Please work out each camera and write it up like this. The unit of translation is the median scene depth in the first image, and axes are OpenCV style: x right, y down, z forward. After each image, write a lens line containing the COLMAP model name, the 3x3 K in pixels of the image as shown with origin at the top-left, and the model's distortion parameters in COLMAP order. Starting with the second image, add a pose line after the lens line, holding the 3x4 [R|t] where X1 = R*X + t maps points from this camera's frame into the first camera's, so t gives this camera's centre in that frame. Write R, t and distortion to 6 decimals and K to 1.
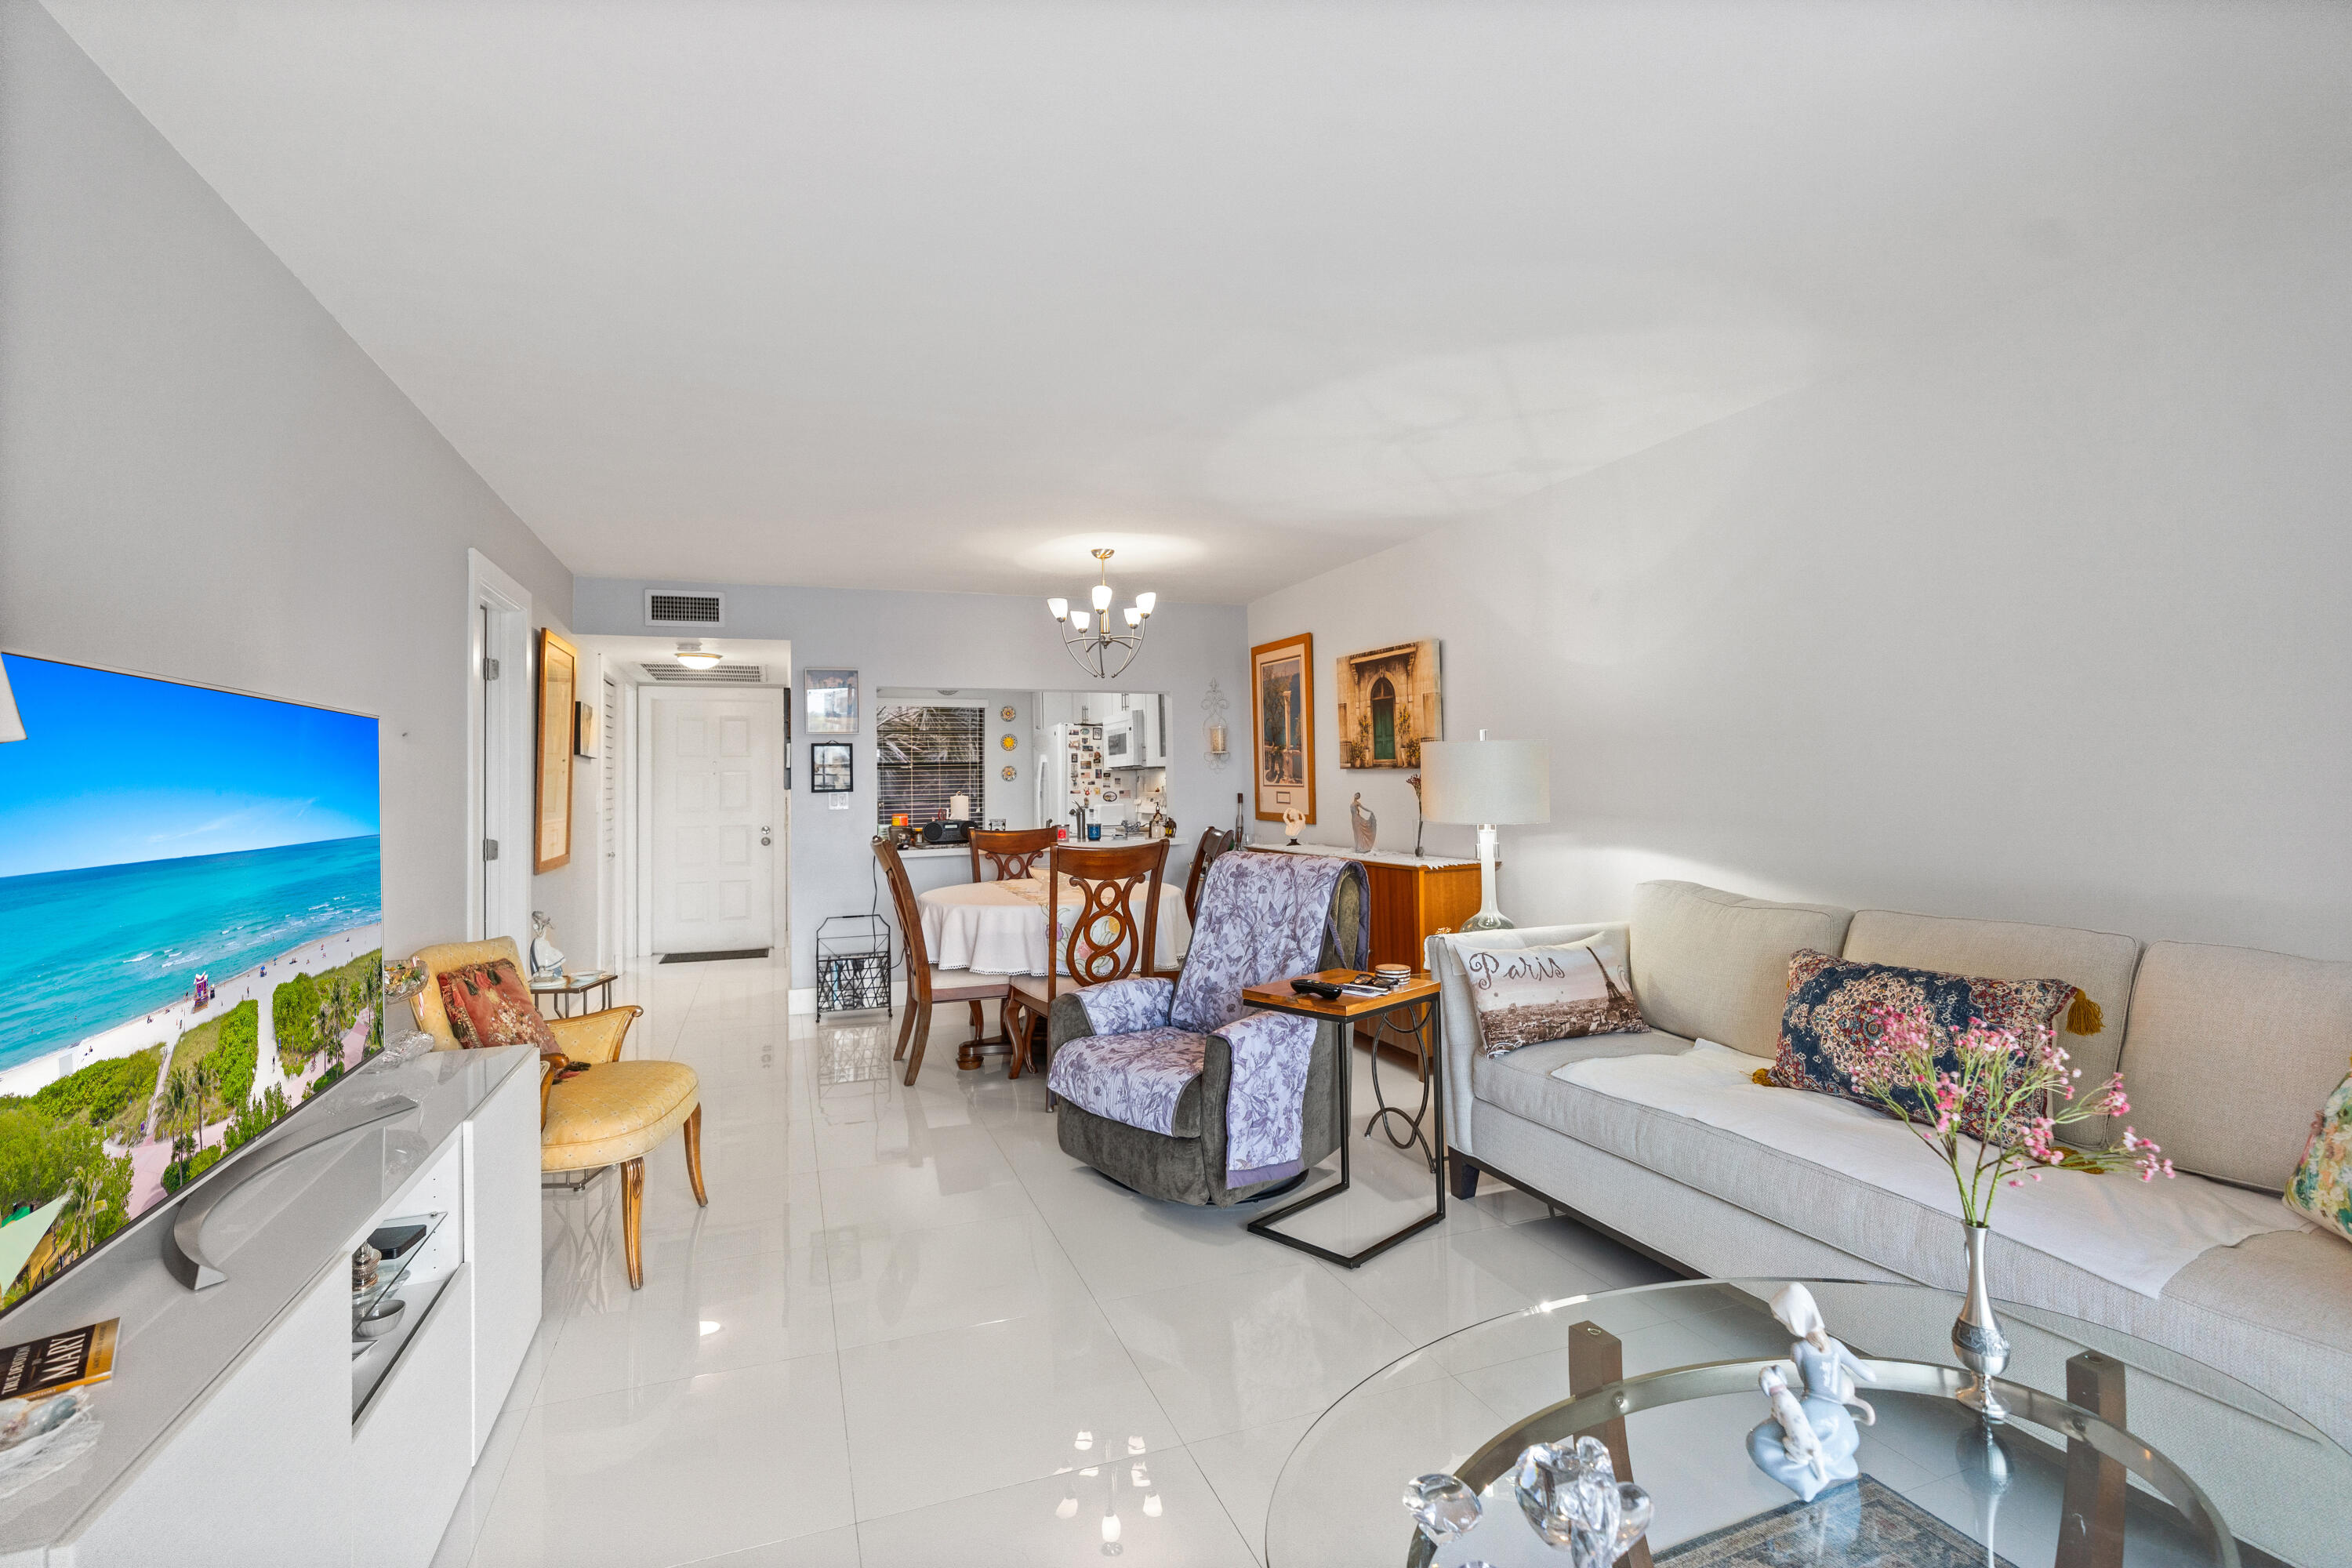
lens RADIAL K [[1064.4, 0, 1189.1], [0, 1064.4, 773.4], [0, 0, 1]] dist [-0.010750, 0.003776]
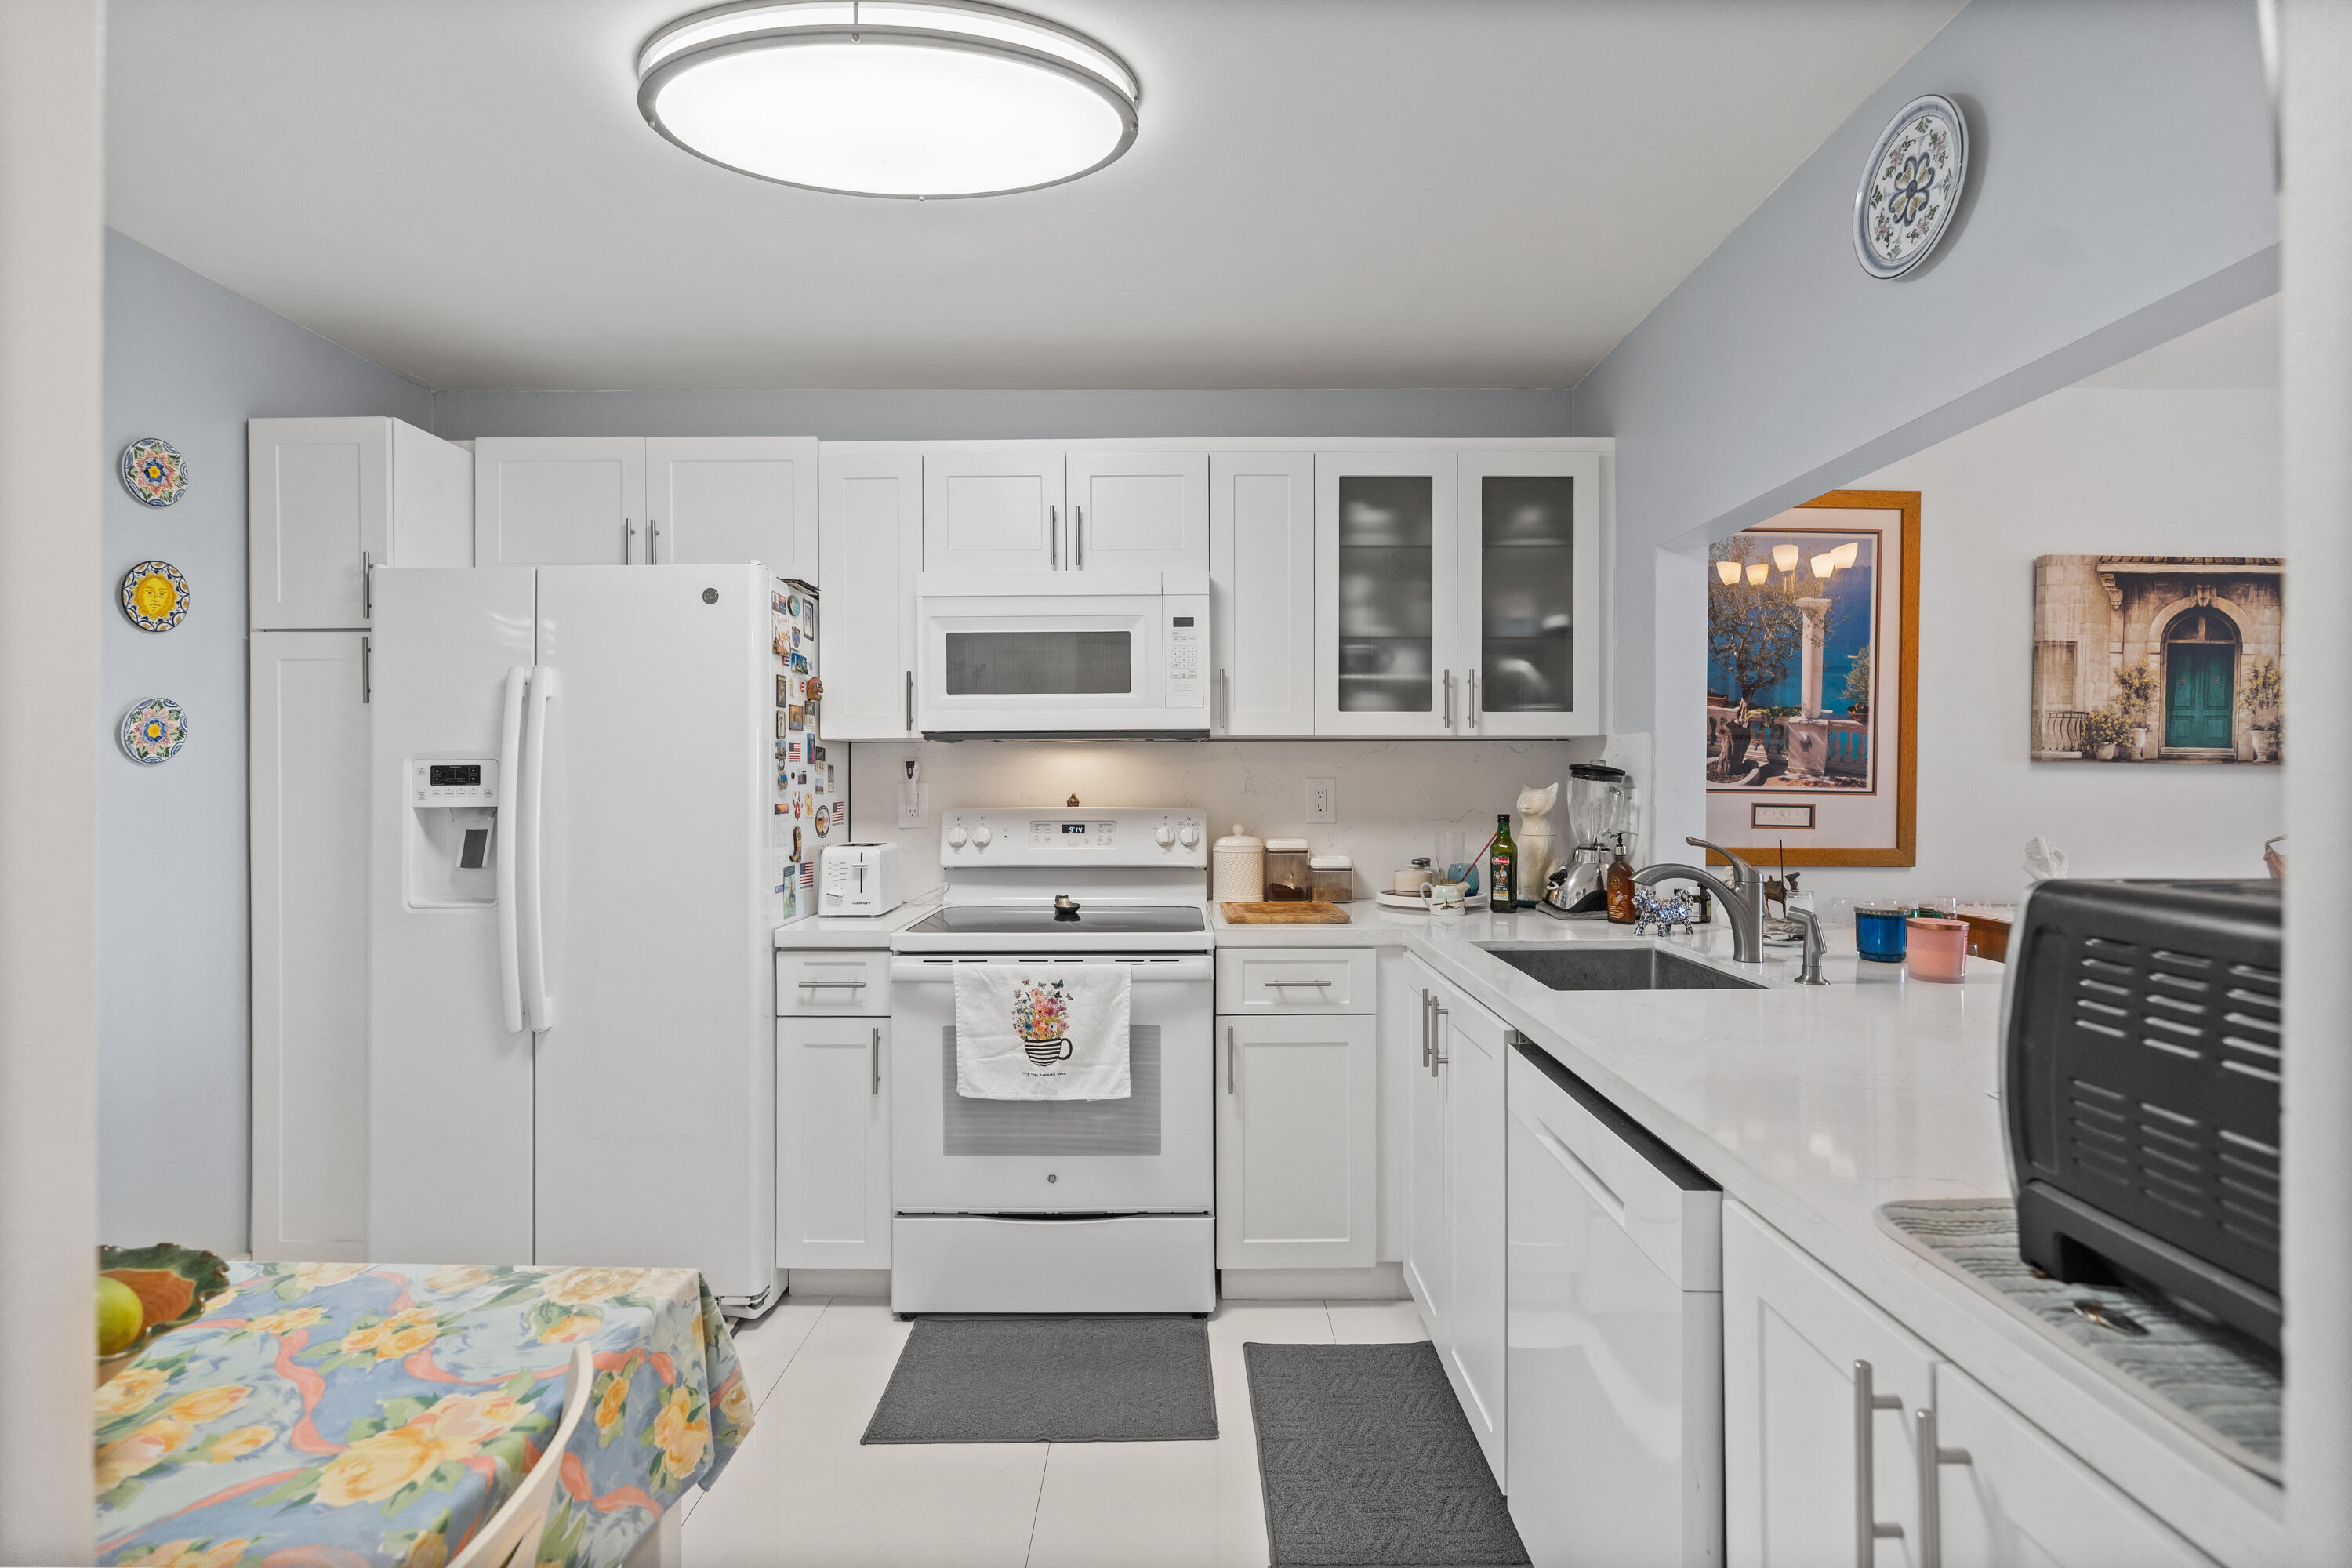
lens RADIAL K [[1064.4, 0, 1178.7], [0, 1064.4, 772.9], [0, 0, 1]] dist [-0.010750, 0.003776]
pose [[0.365575, 0.023765, 0.930479, -0.533567], [-0.014243, 0.999700, -0.019937, 0.019173], [-0.930673, -0.005964, 0.365804, 1.257482]]
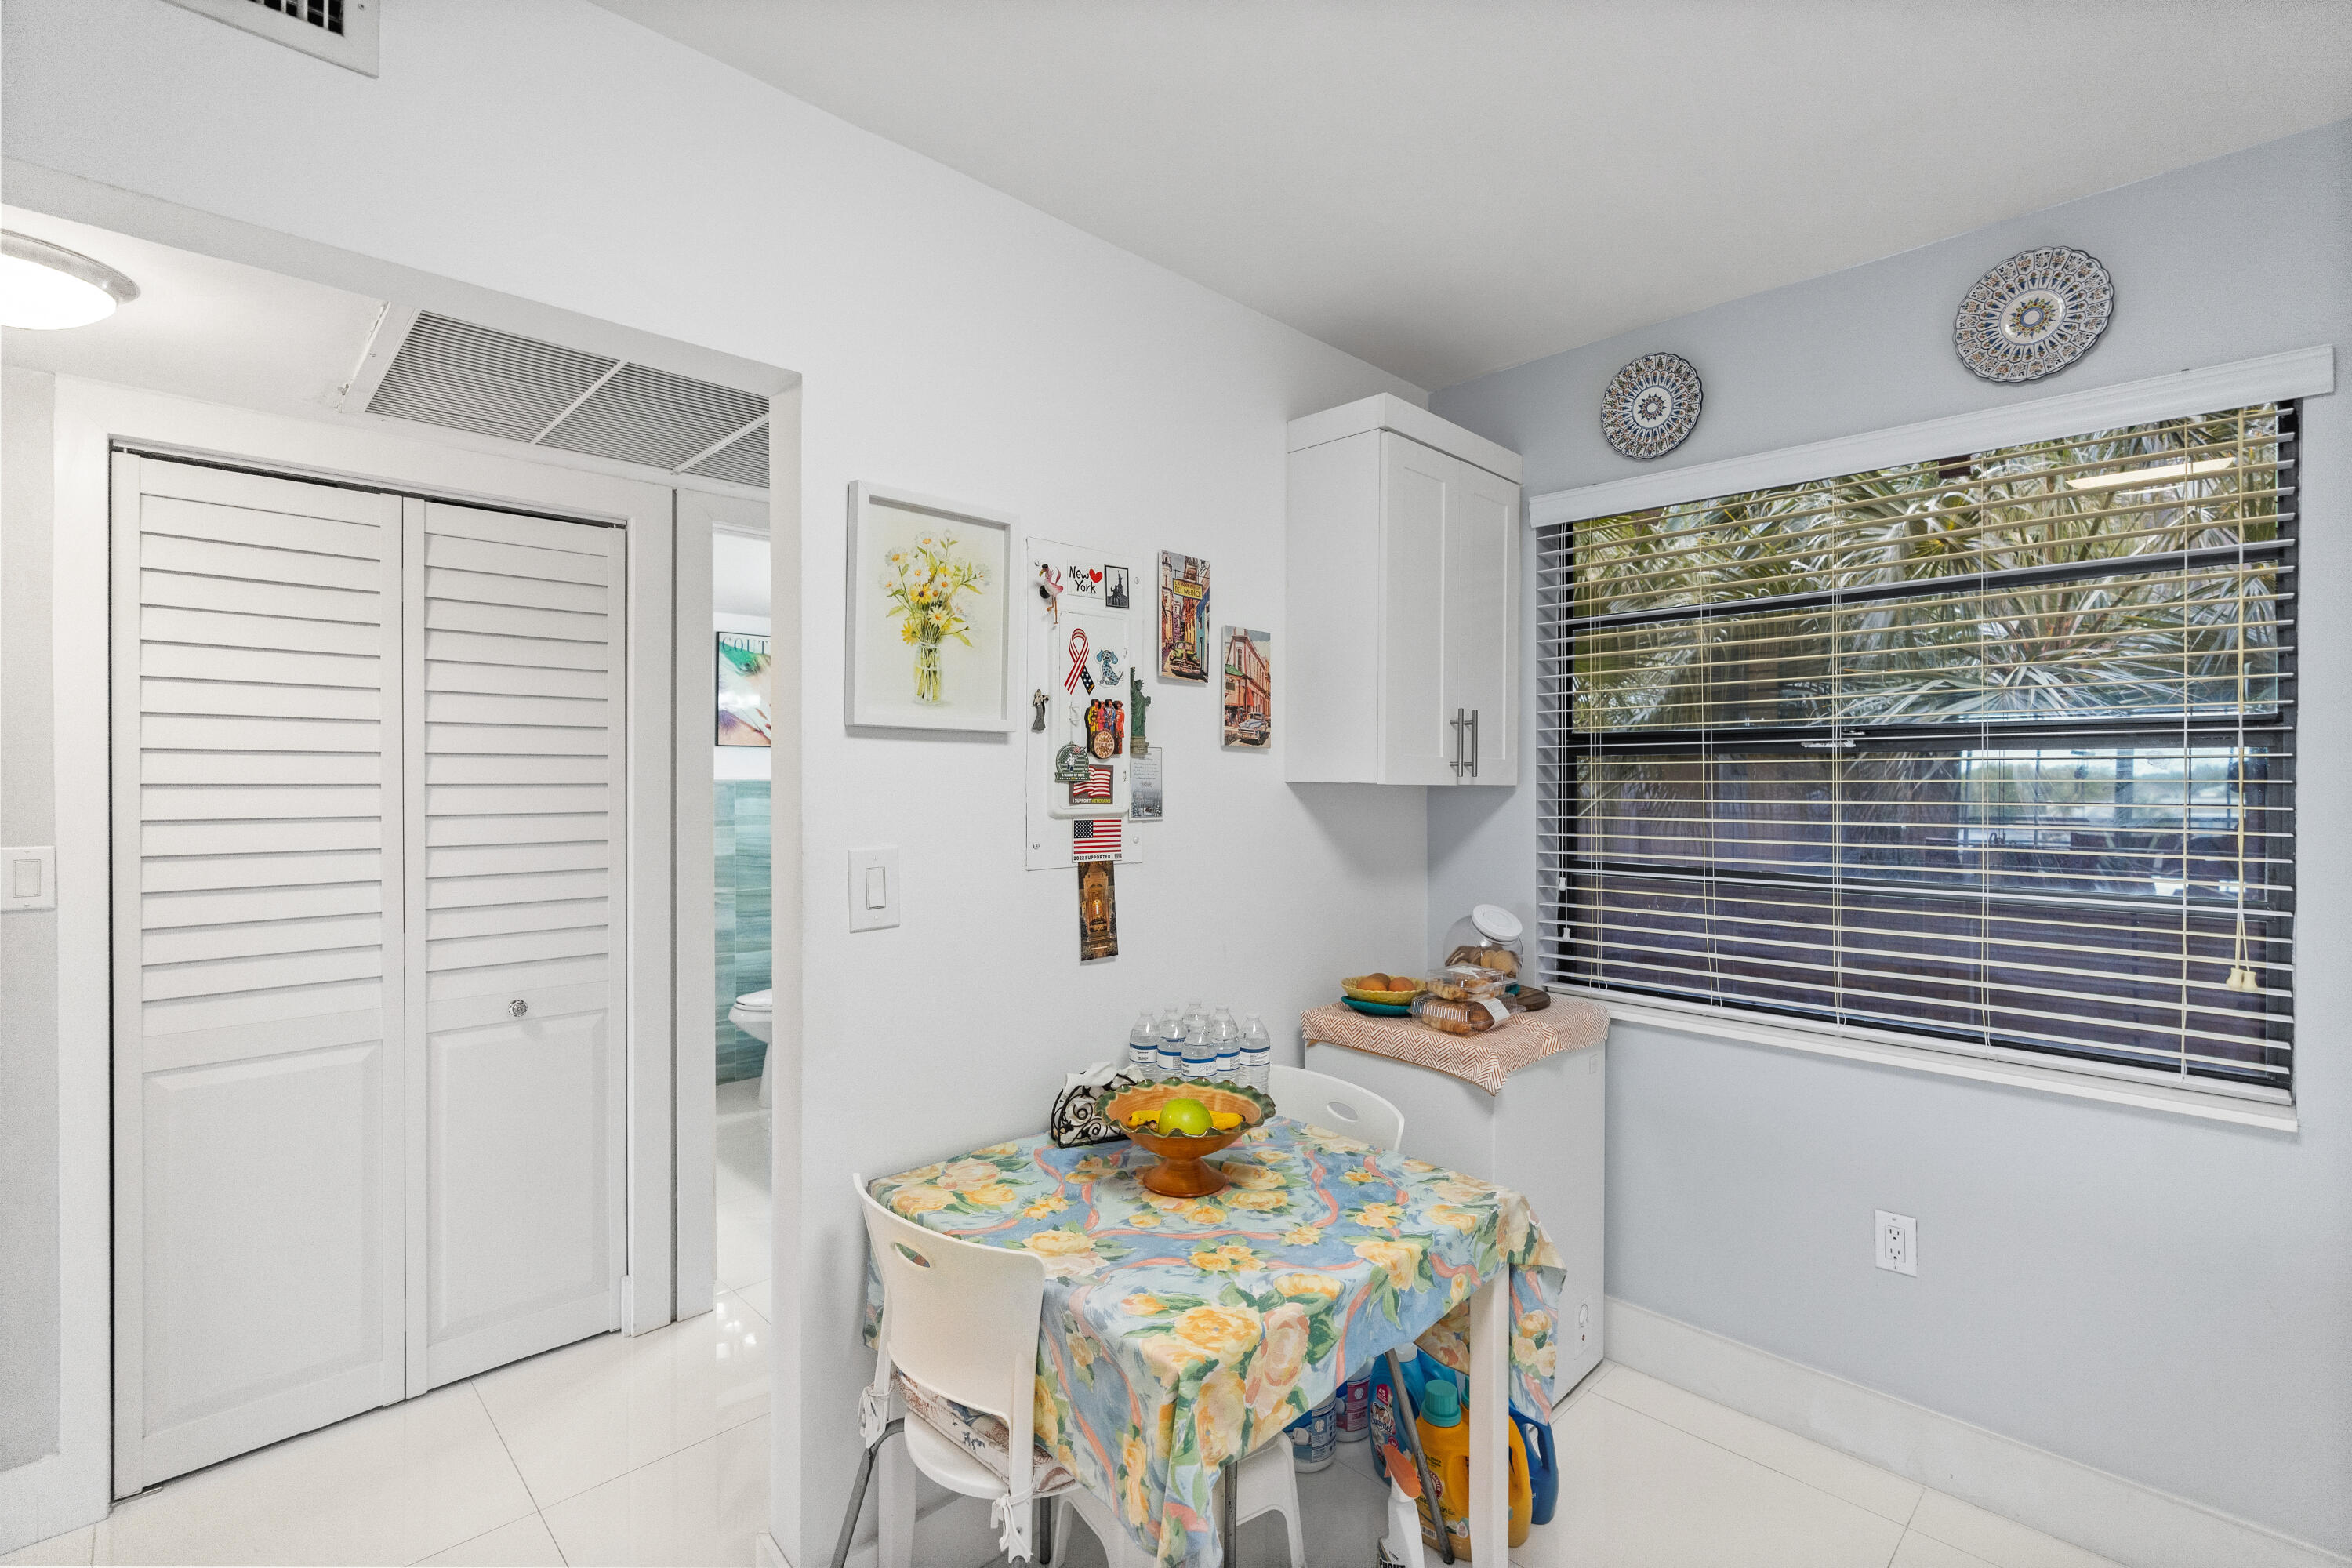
lens RADIAL K [[1064.4, 0, 1173.2], [0, 1064.4, 777.9], [0, 0, 1]] dist [-0.010750, 0.003776]
pose [[0.391384, 0.026732, -0.919839, -0.184107], [-0.003444, 0.999614, 0.027585, -0.006688], [0.920221, -0.007628, 0.391324, 1.340834]]
